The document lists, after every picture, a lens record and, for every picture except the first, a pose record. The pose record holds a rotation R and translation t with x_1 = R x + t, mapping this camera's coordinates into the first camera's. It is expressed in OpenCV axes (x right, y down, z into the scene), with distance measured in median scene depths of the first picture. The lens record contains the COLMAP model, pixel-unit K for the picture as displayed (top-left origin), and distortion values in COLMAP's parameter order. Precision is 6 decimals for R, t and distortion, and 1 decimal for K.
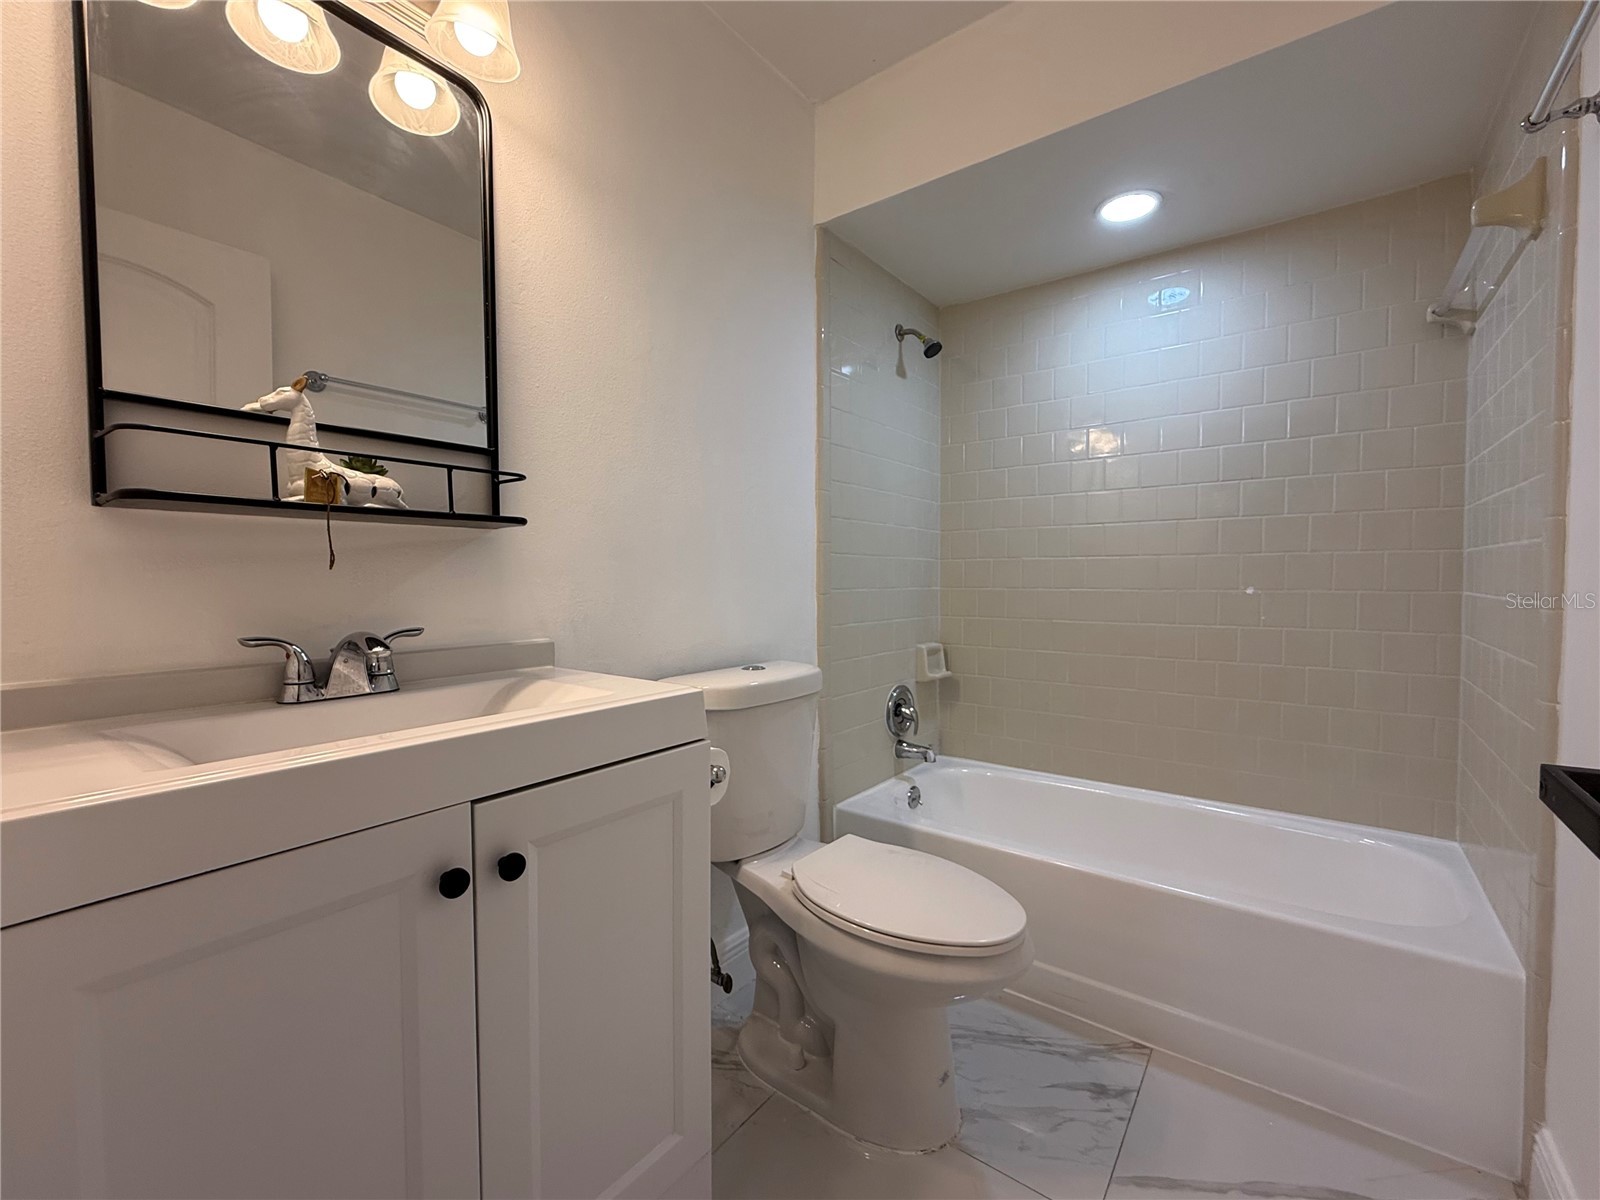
lens RADIAL K [[679.7, 0, 804.3], [0, 679.7, 597.0], [0, 0, 1]] dist [-0.001502, 0.000999]
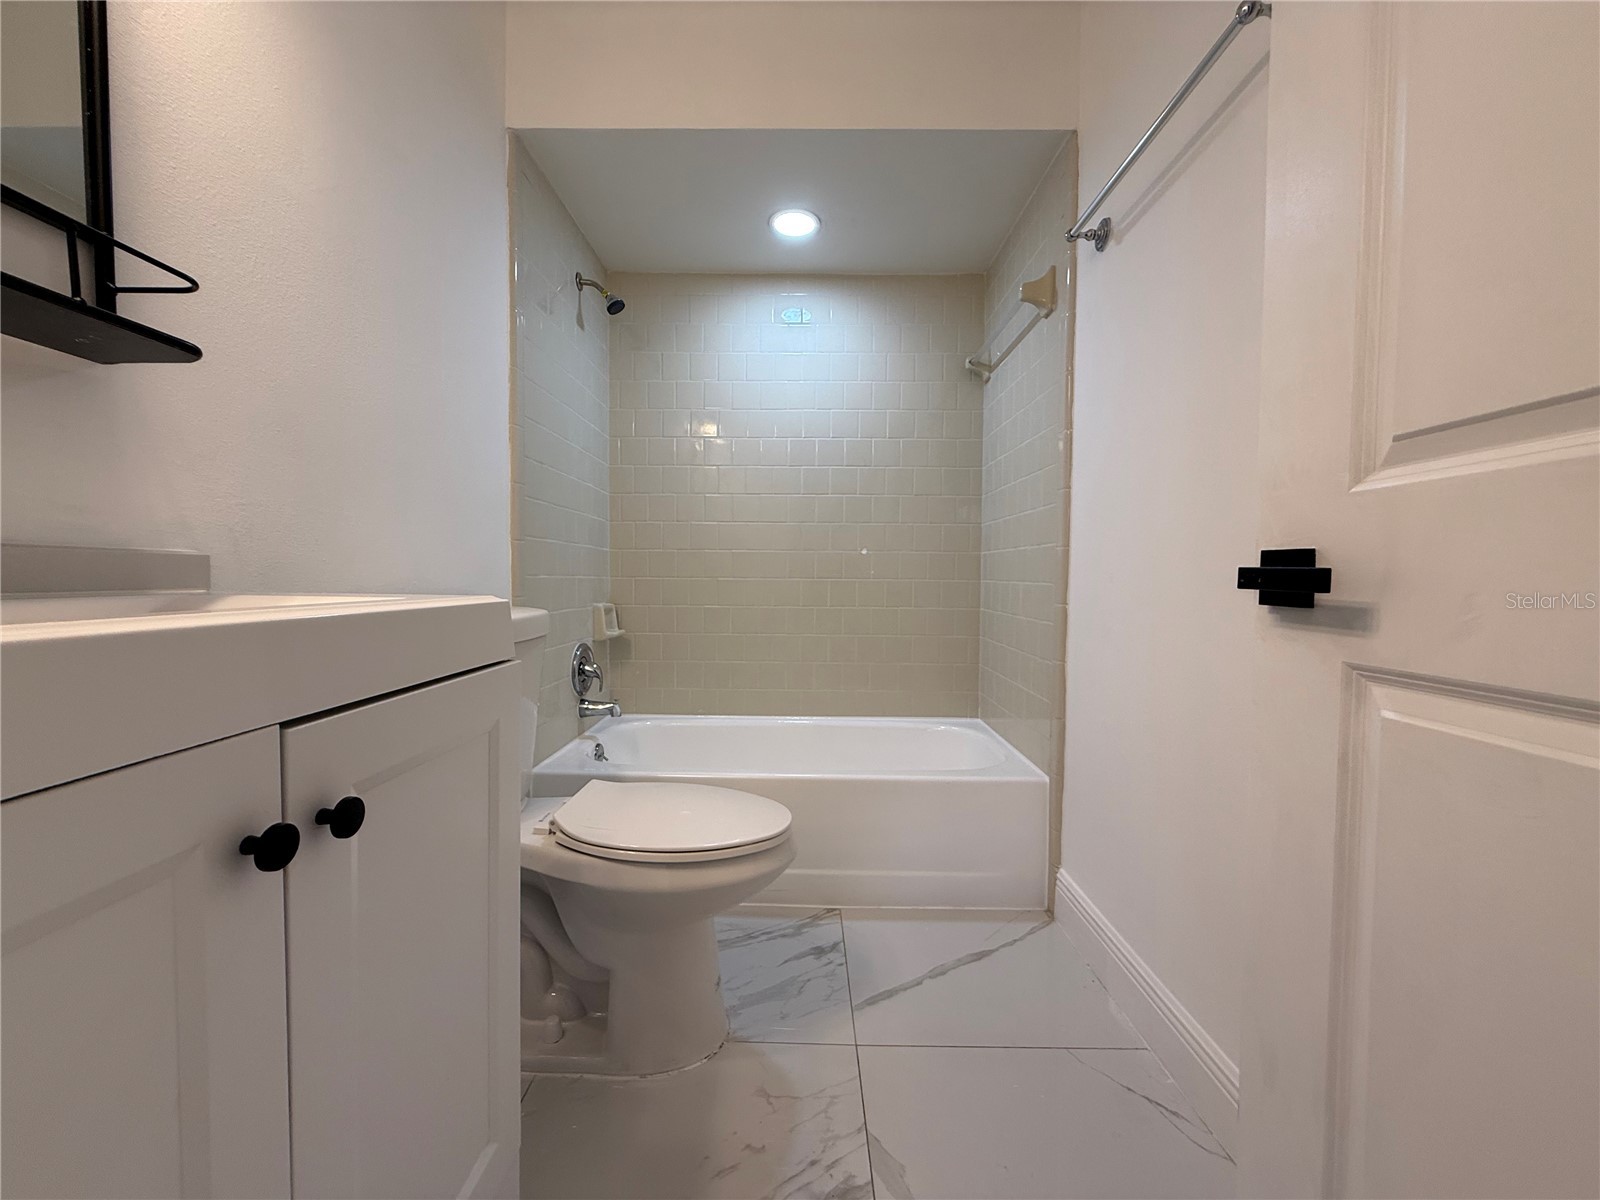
lens RADIAL K [[637.1, 0, 801.4], [0, 637.1, 597.5], [0, 0, 1]] dist [0.001915, 0.000123]
pose [[0.804778, -0.011626, 0.593461, -0.206088], [0.009020, 0.999932, 0.007357, 0.082886], [-0.593507, -0.000567, 0.804829, 0.101088]]
